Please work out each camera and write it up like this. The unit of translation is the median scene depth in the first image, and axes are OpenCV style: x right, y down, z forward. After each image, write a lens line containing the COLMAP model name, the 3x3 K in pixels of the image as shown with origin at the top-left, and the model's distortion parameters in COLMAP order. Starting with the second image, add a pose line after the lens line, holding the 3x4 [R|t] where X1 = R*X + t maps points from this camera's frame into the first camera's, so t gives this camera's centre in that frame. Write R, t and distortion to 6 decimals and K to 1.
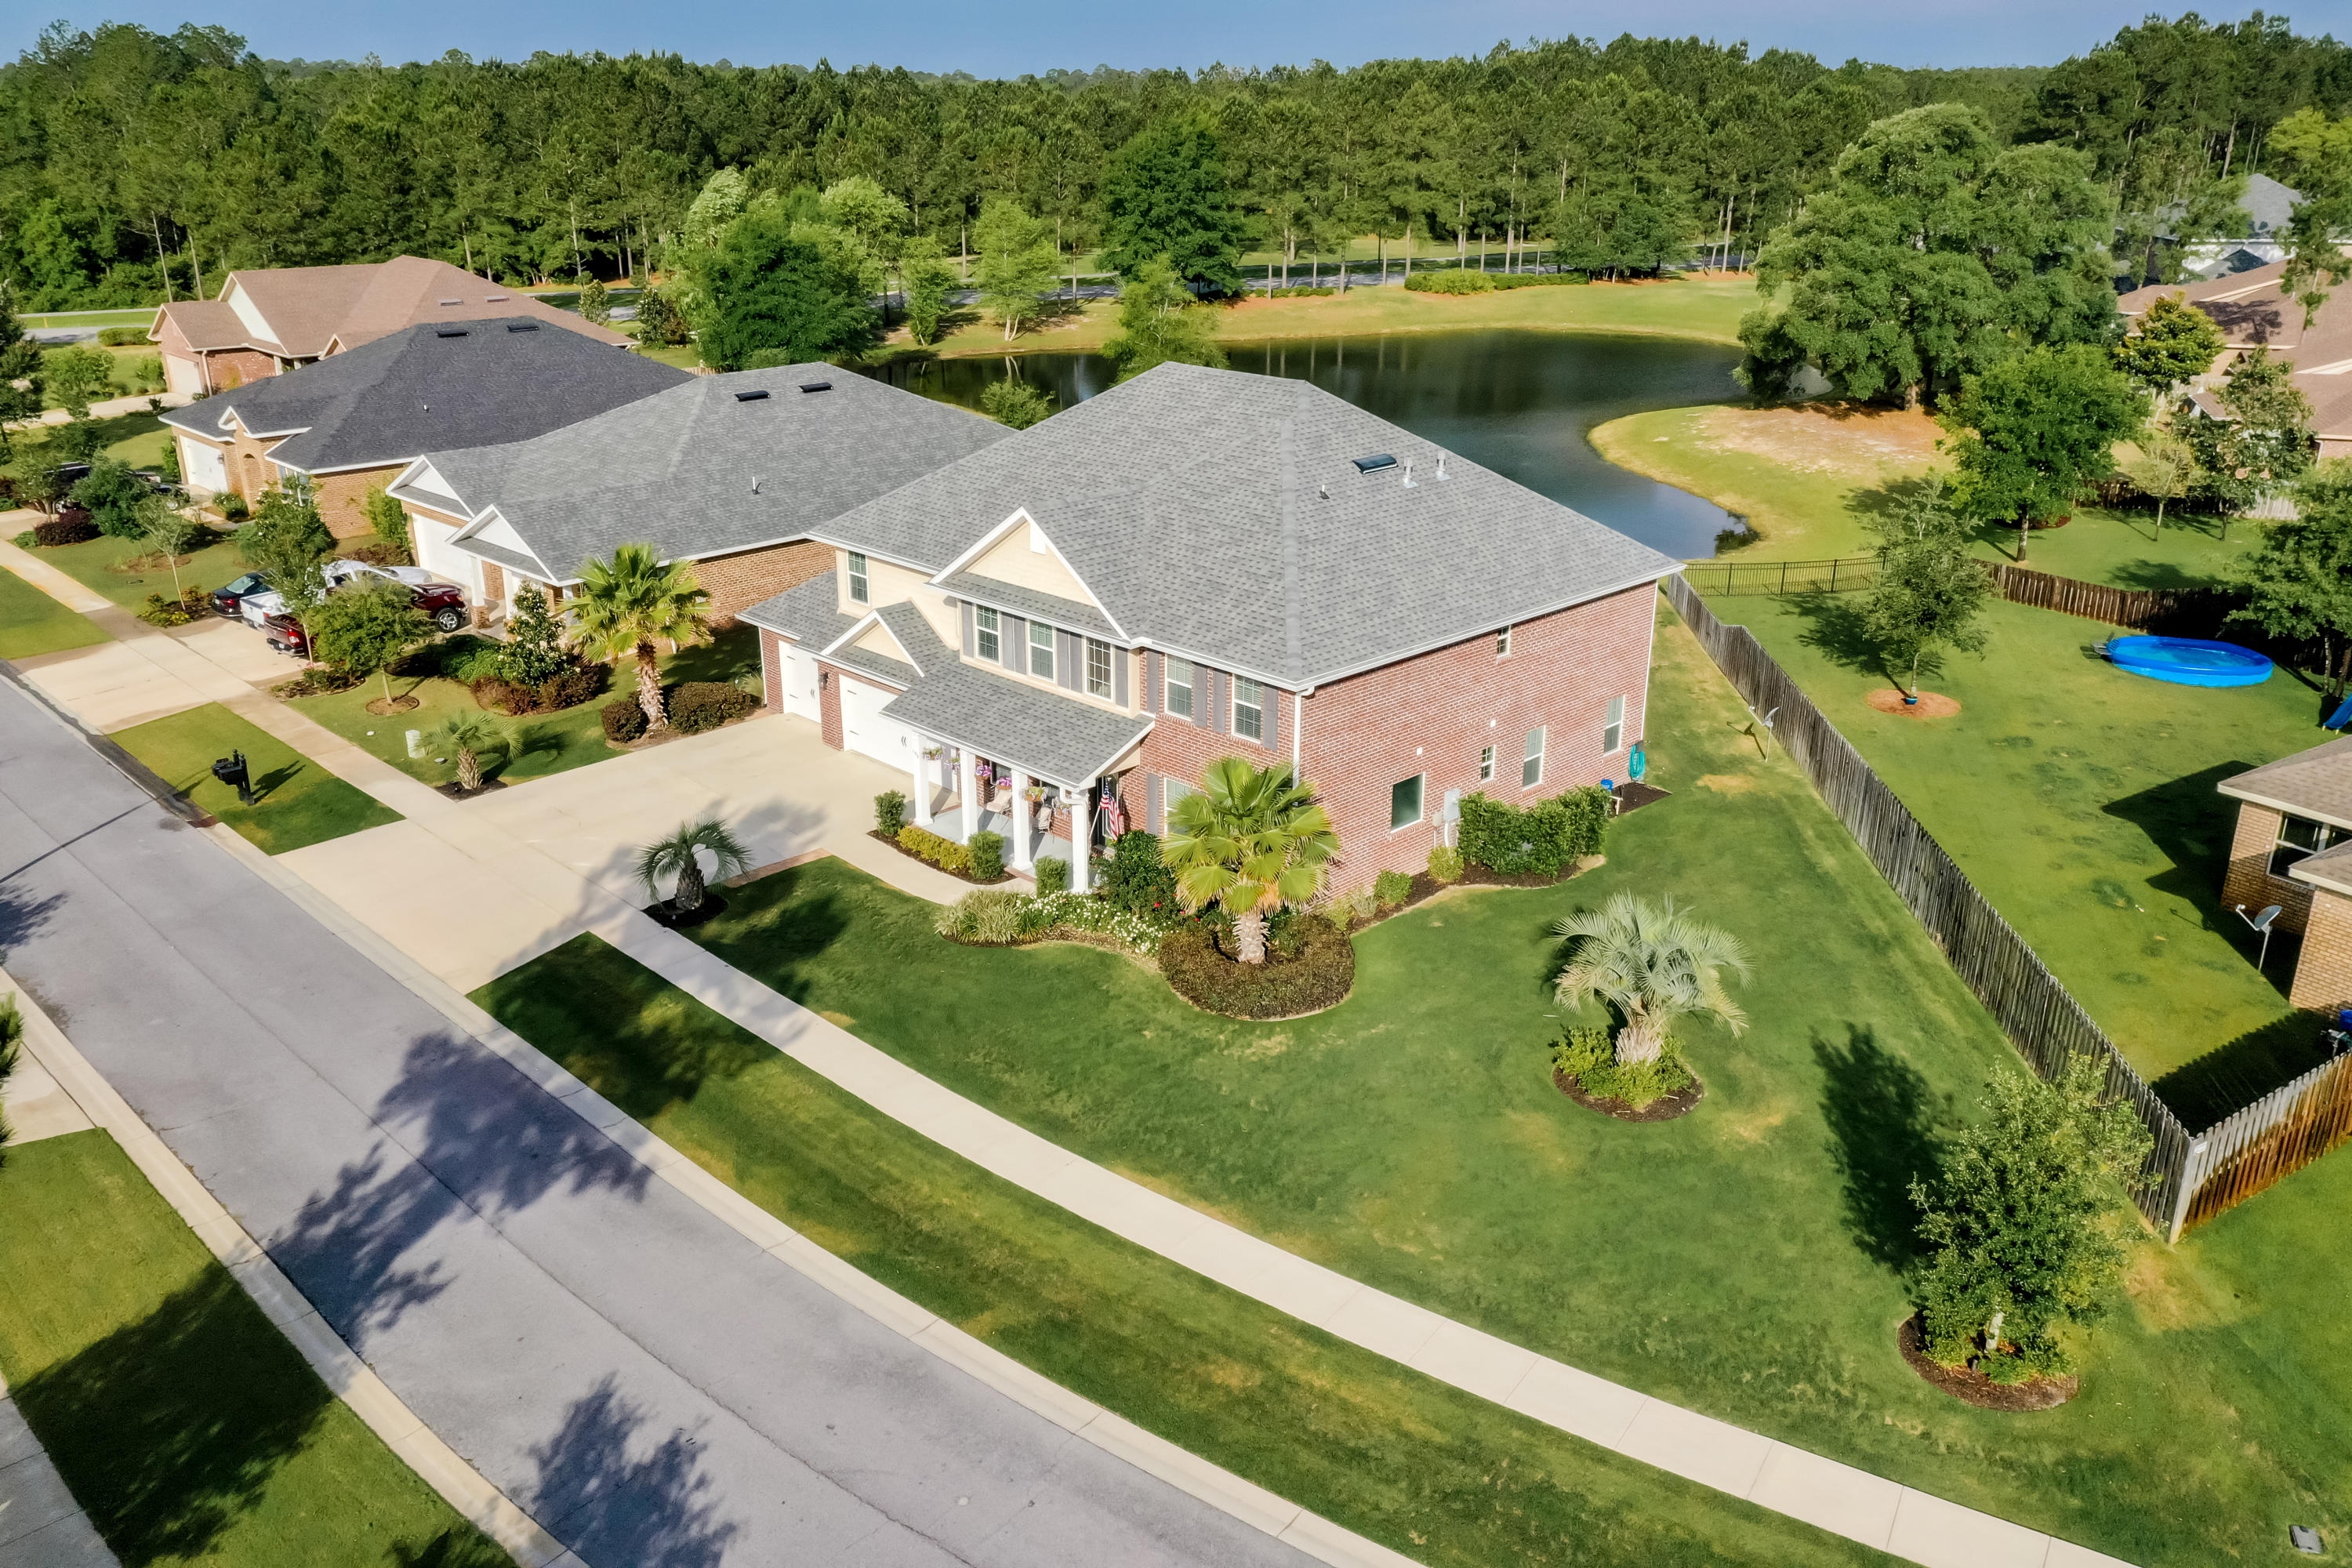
lens RADIAL K [[1856.7, 0, 1173.9], [0, 1856.7, 788.9], [0, 0, 1]] dist [0.006070, 0.043906]
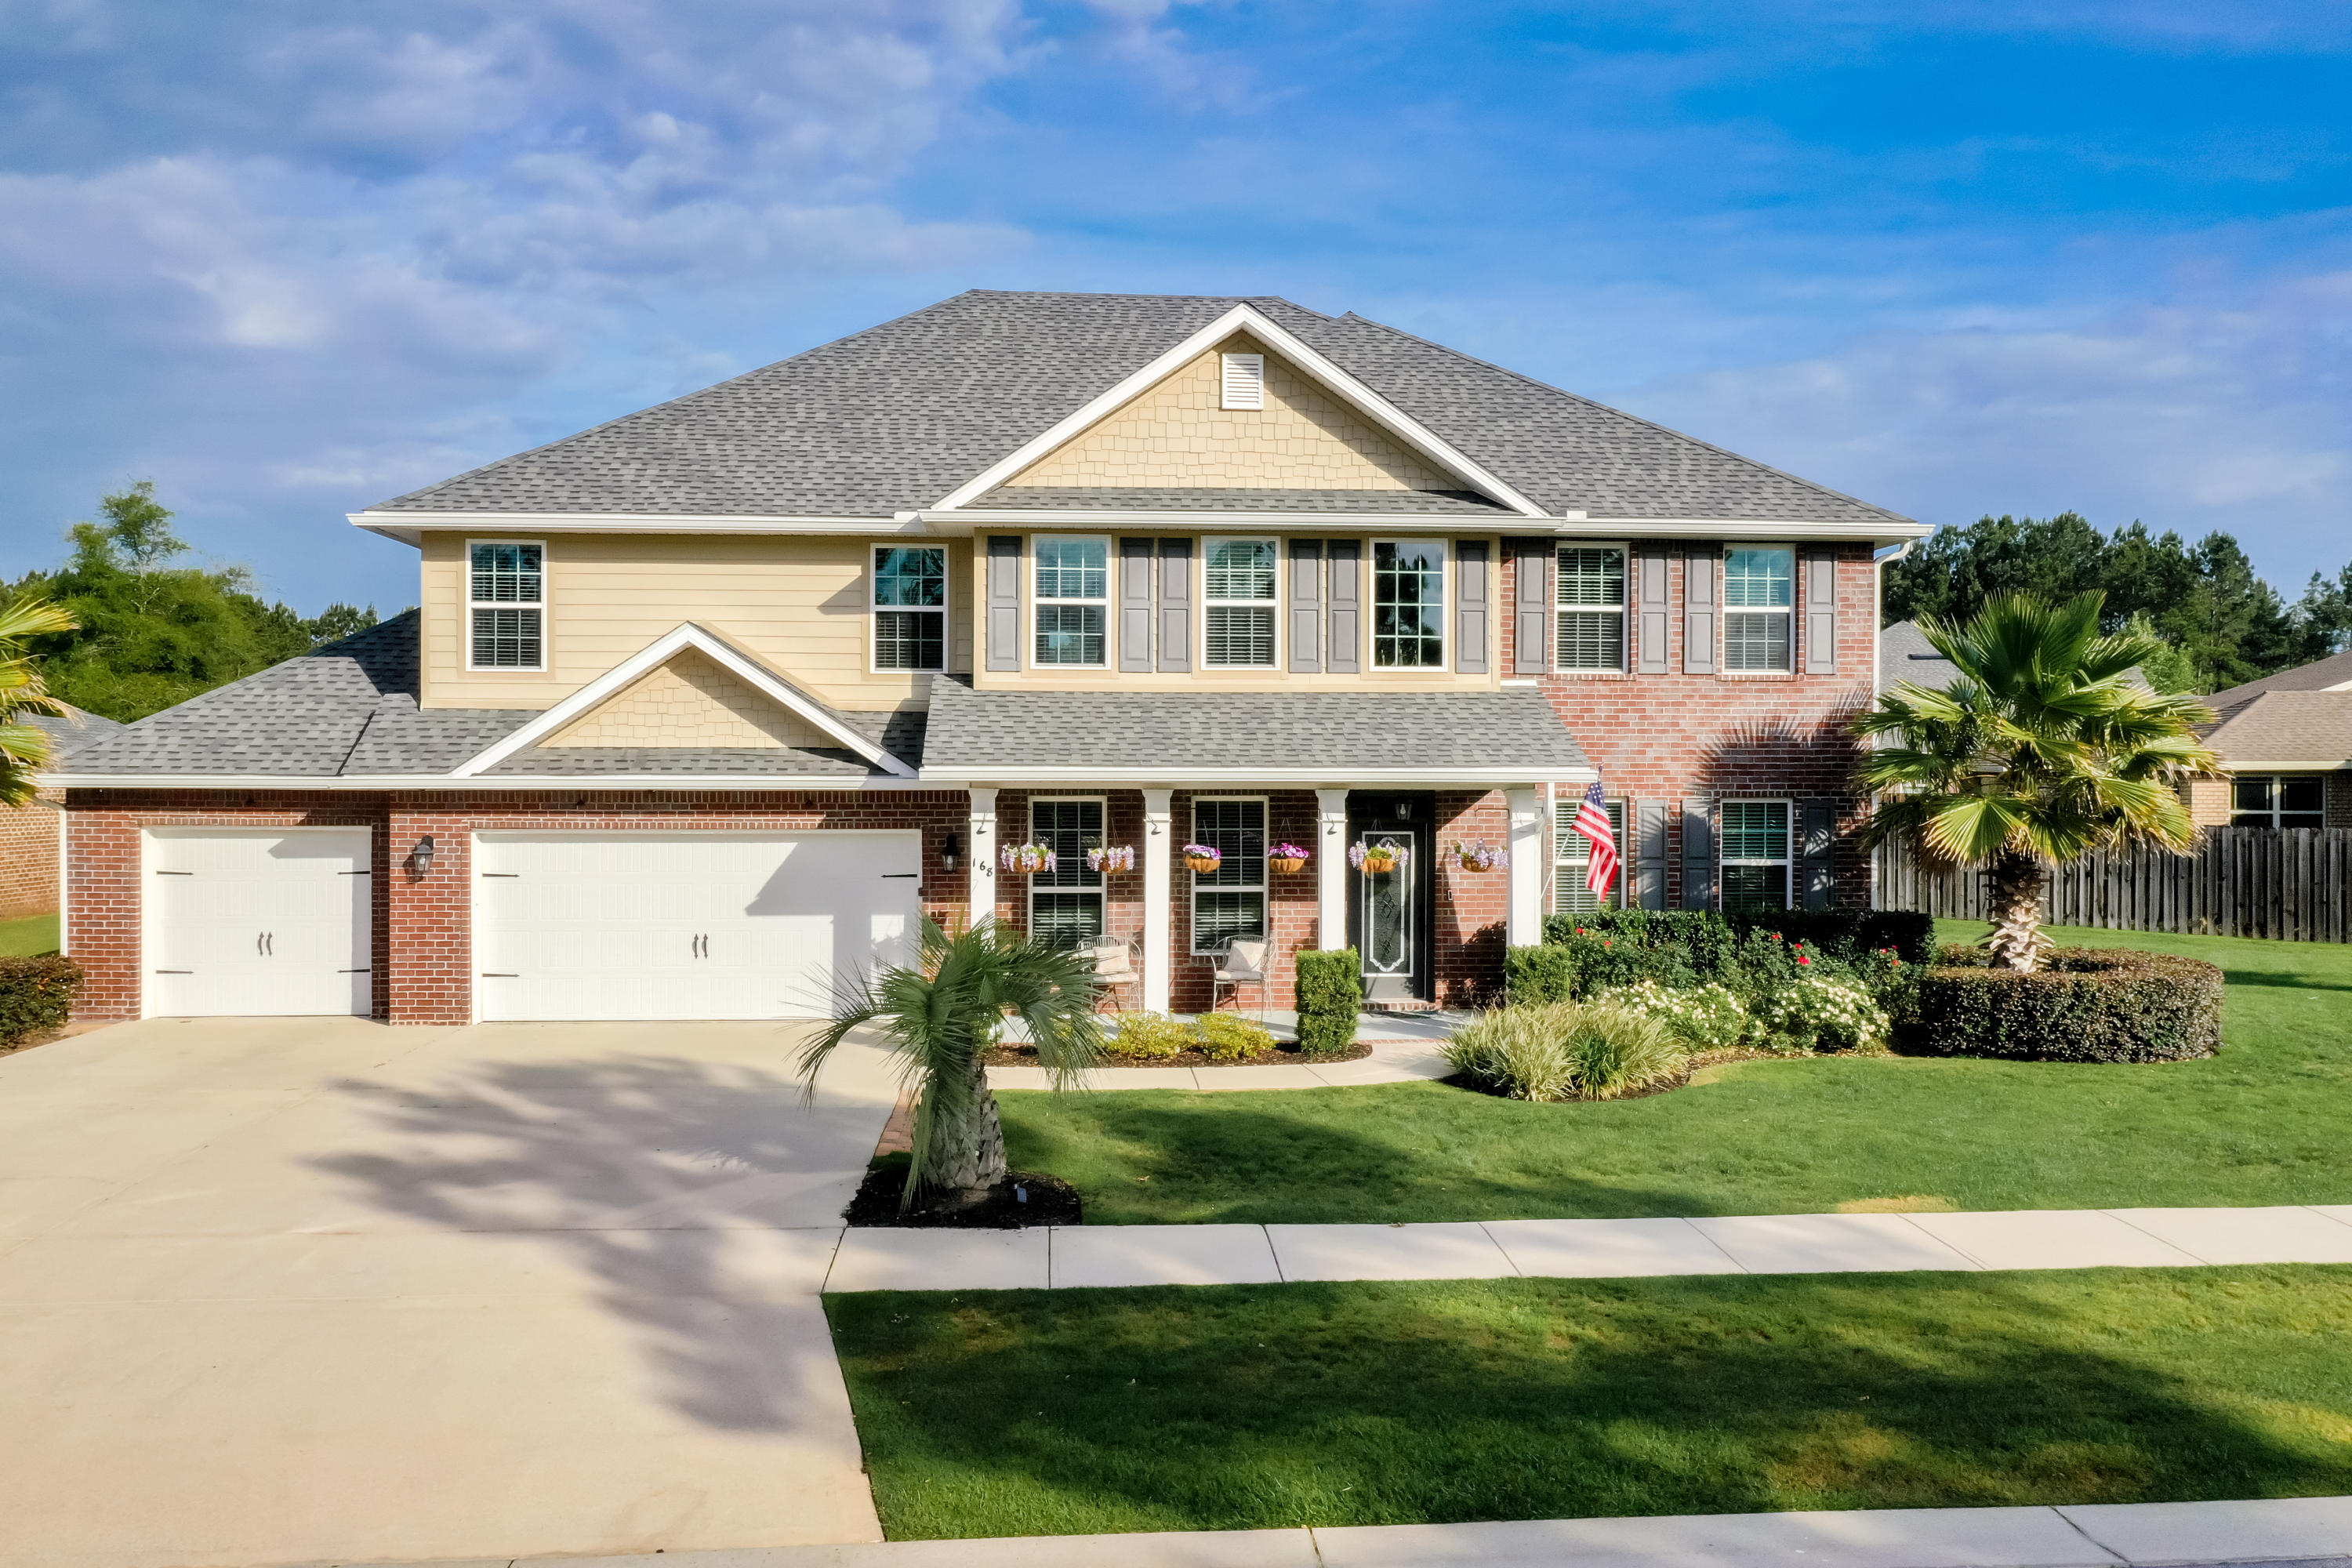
lens RADIAL K [[1852.7, 0, 1176.0], [0, 1852.7, 784.0], [0, 0, 1]] dist [0.000142, 0.045208]
pose [[0.647559, -0.002324, 0.762012, -0.411723], [0.268687, 0.936466, -0.225474, 0.068889], [-0.713074, 0.350750, 0.607042, 0.642730]]
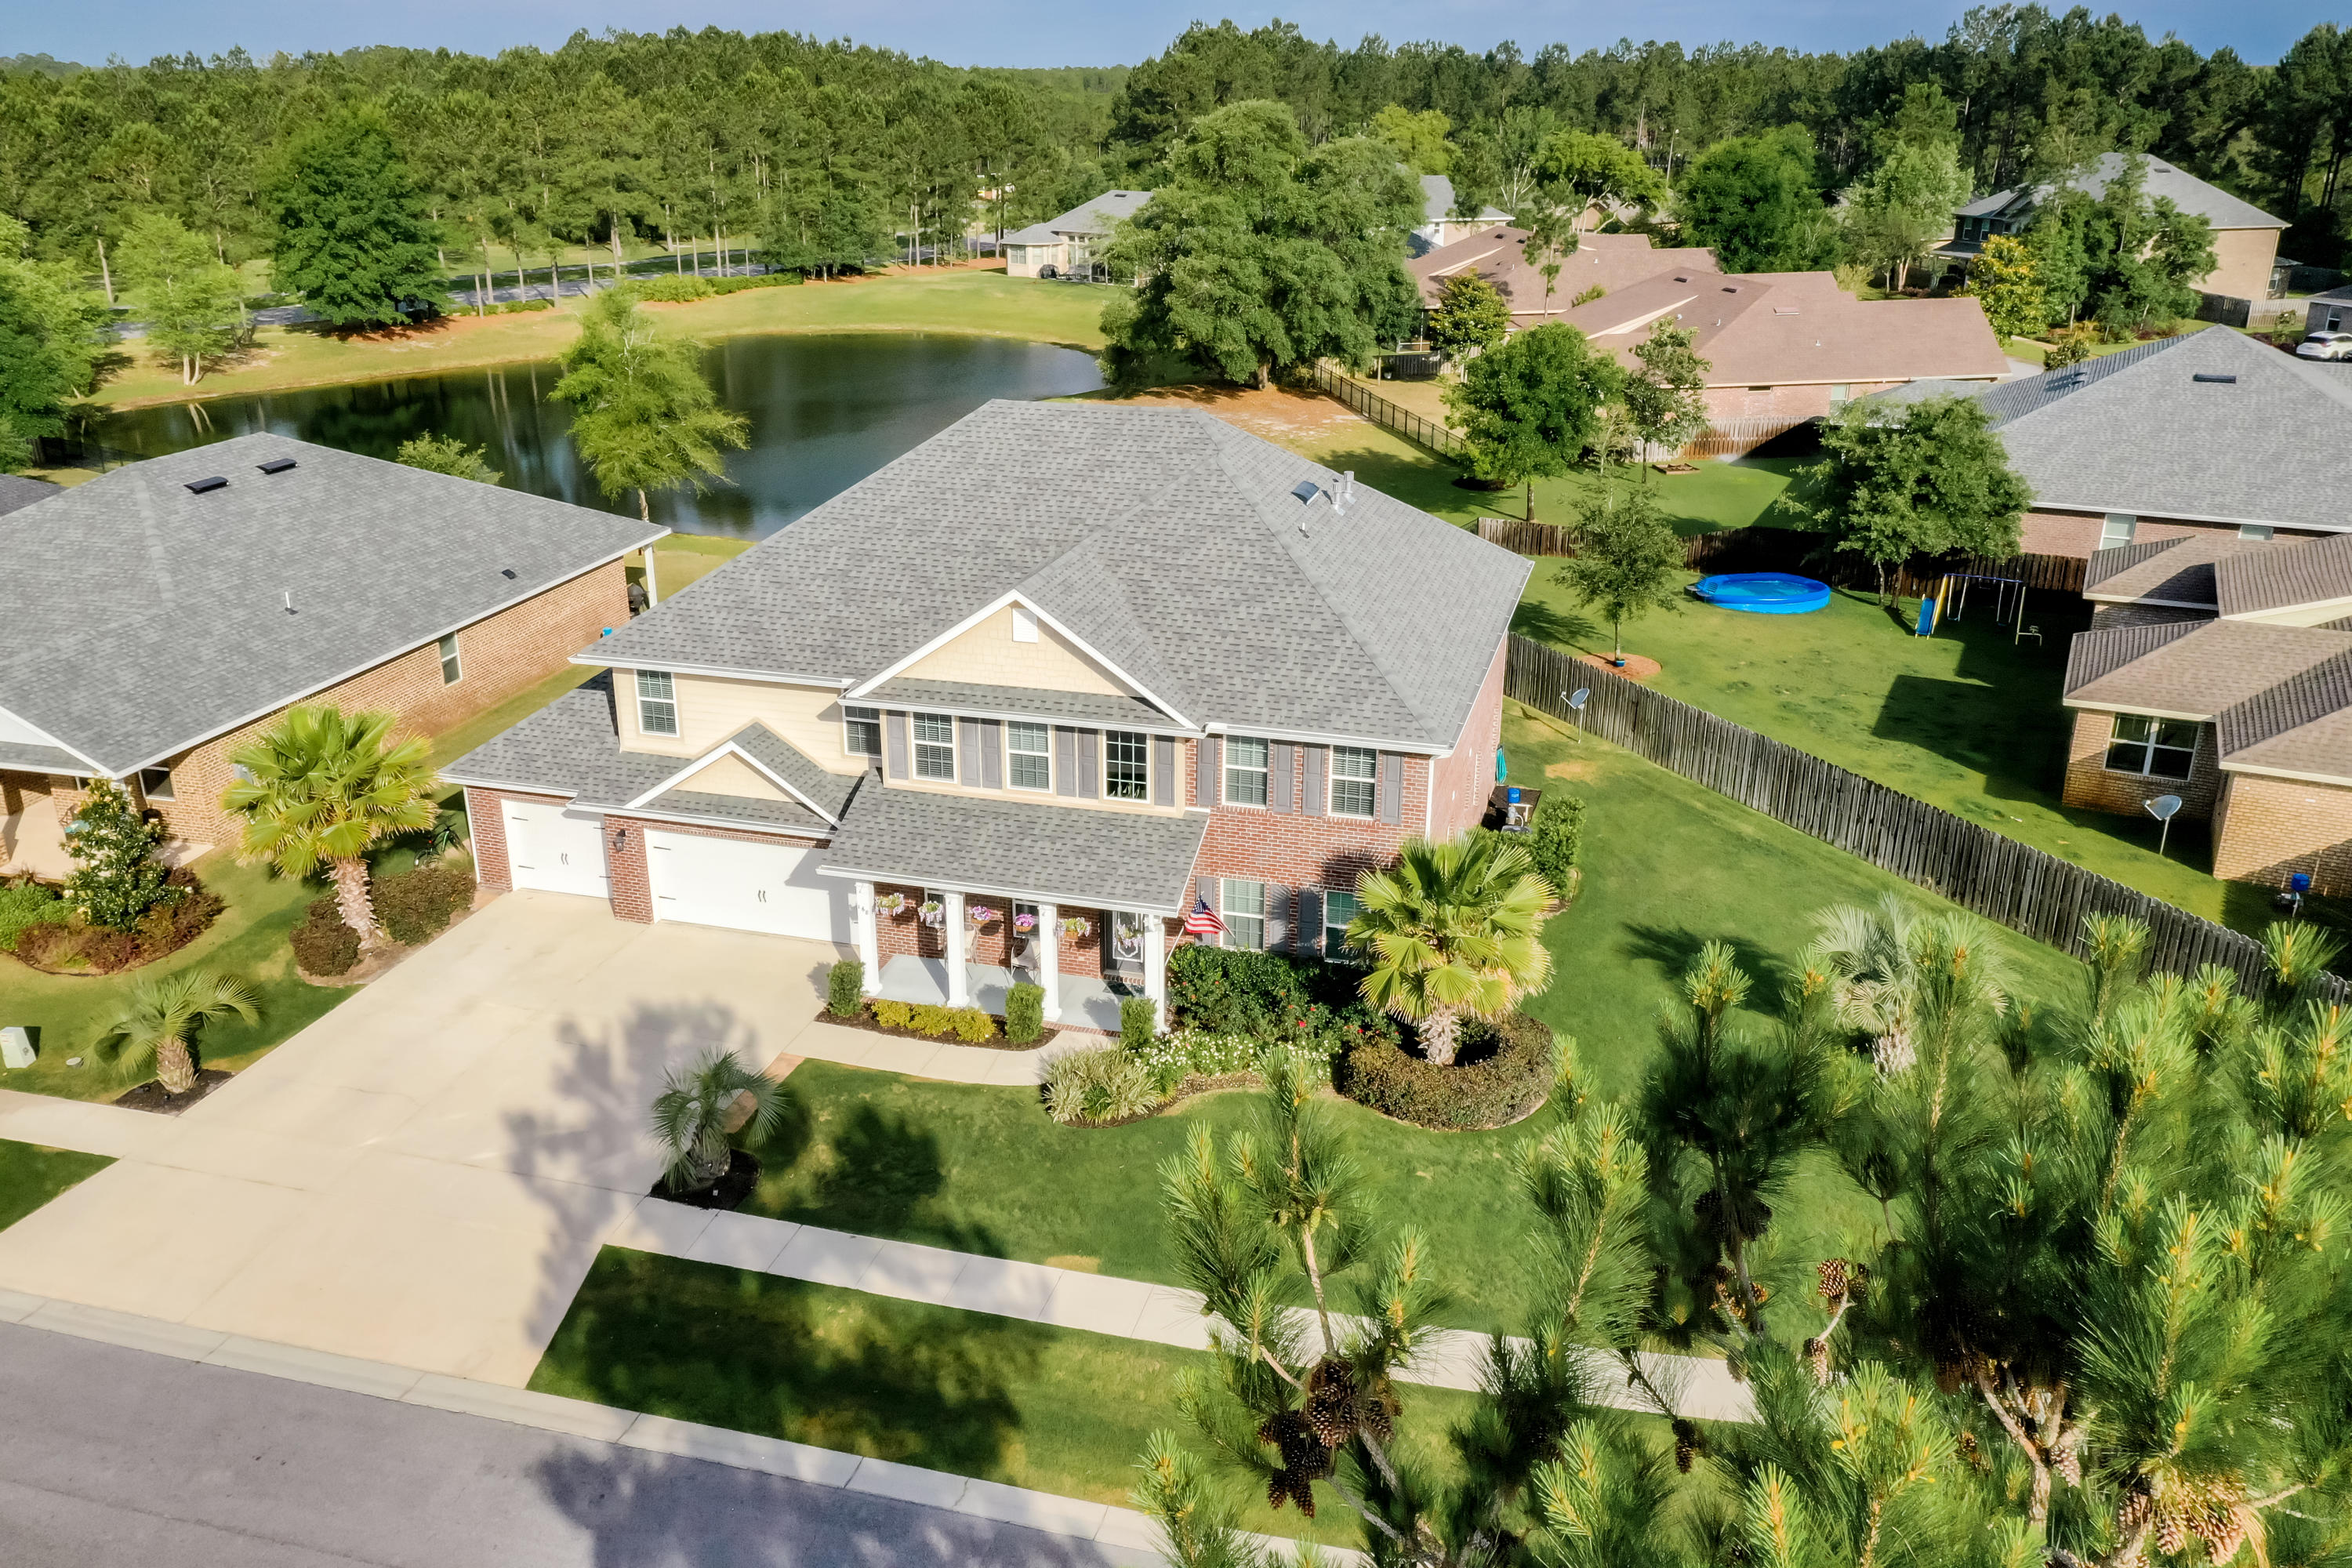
lens RADIAL K [[1856.7, 0, 1173.9], [0, 1856.7, 788.9], [0, 0, 1]] dist [0.006070, 0.043906]
pose [[0.867693, -0.176895, 0.464560, -0.358467], [0.175558, 0.983368, 0.046545, -0.077797], [-0.465067, 0.041171, 0.884318, 0.207505]]
